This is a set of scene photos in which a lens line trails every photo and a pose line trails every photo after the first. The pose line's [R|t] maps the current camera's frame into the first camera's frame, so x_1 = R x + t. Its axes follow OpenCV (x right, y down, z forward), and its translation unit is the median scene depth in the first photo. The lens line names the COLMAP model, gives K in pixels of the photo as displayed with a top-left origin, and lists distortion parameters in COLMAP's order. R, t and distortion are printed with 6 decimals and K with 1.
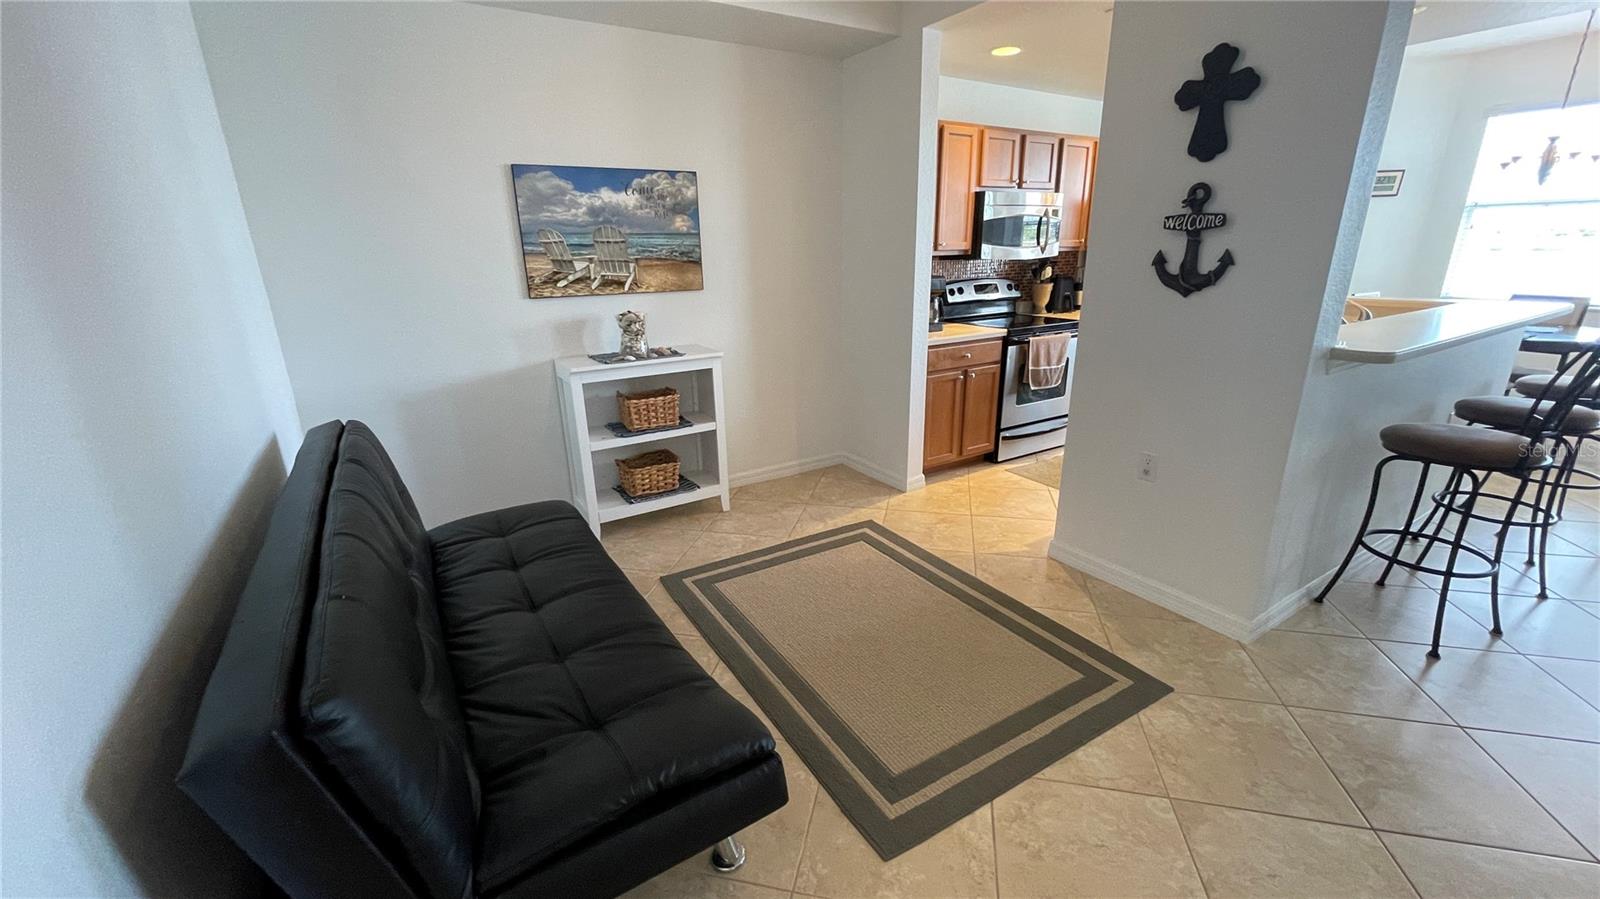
lens RADIAL K [[644.1, 0, 795.6], [0, 644.1, 450.8], [0, 0, 1]] dist [-0.000319, -0.000430]
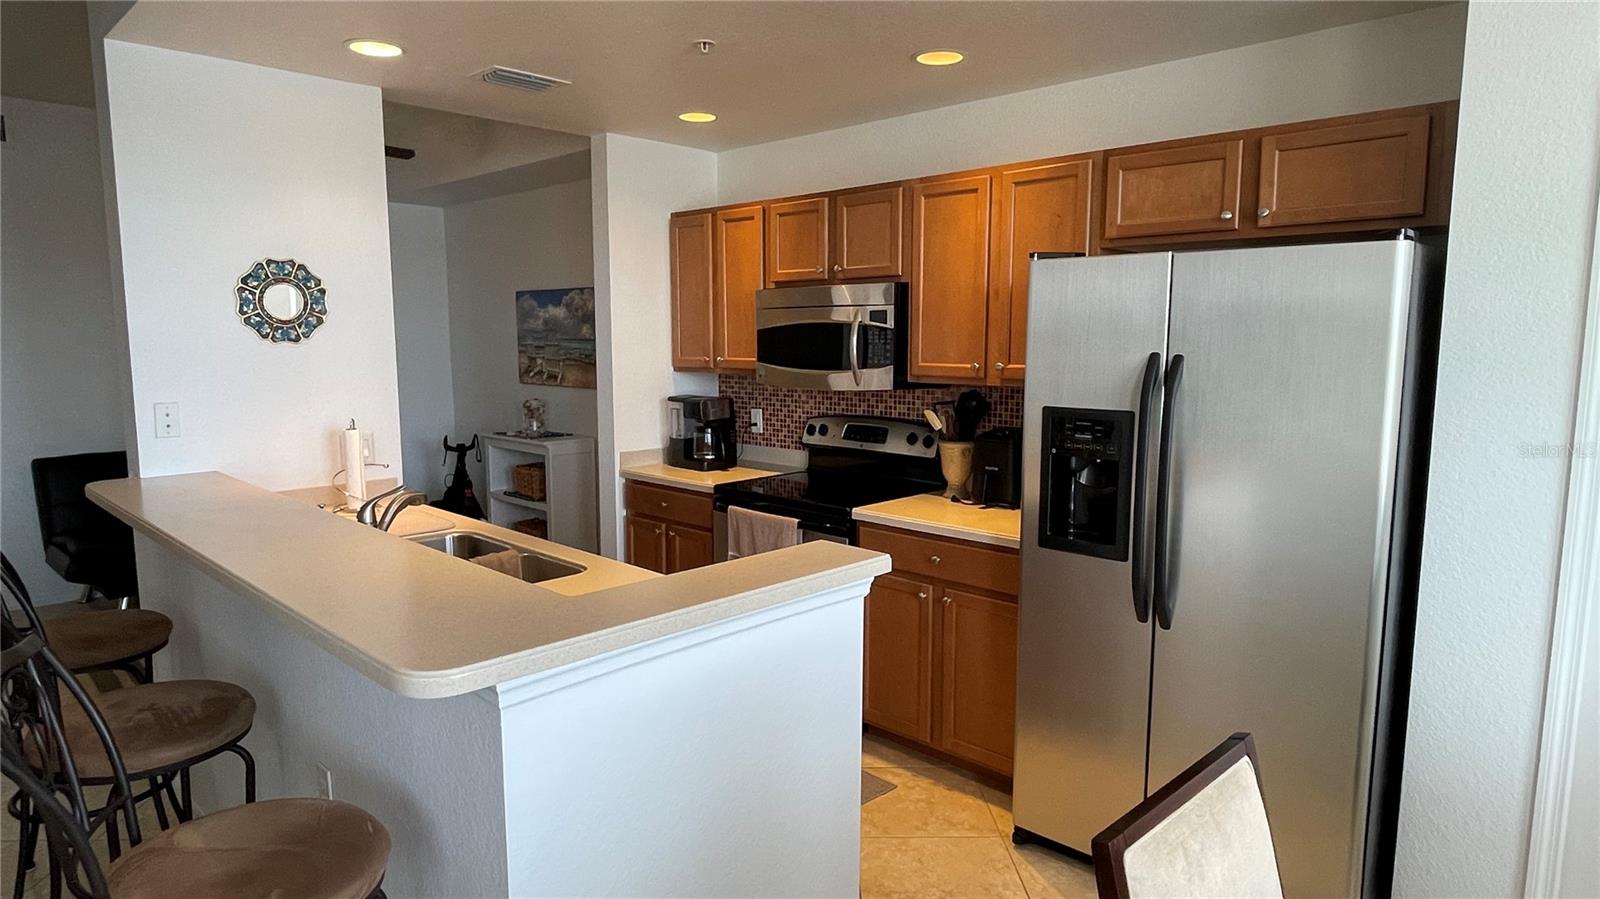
lens RADIAL K [[937.6, 0, 800.0], [0, 937.6, 449.5], [0, 0, 1]] dist [-0.001876, -0.000450]
pose [[0.243088, 0.140185, -0.959821, 1.575163], [-0.299819, 0.951907, 0.063096, -0.383219], [0.922506, 0.272435, 0.273427, 0.983734]]
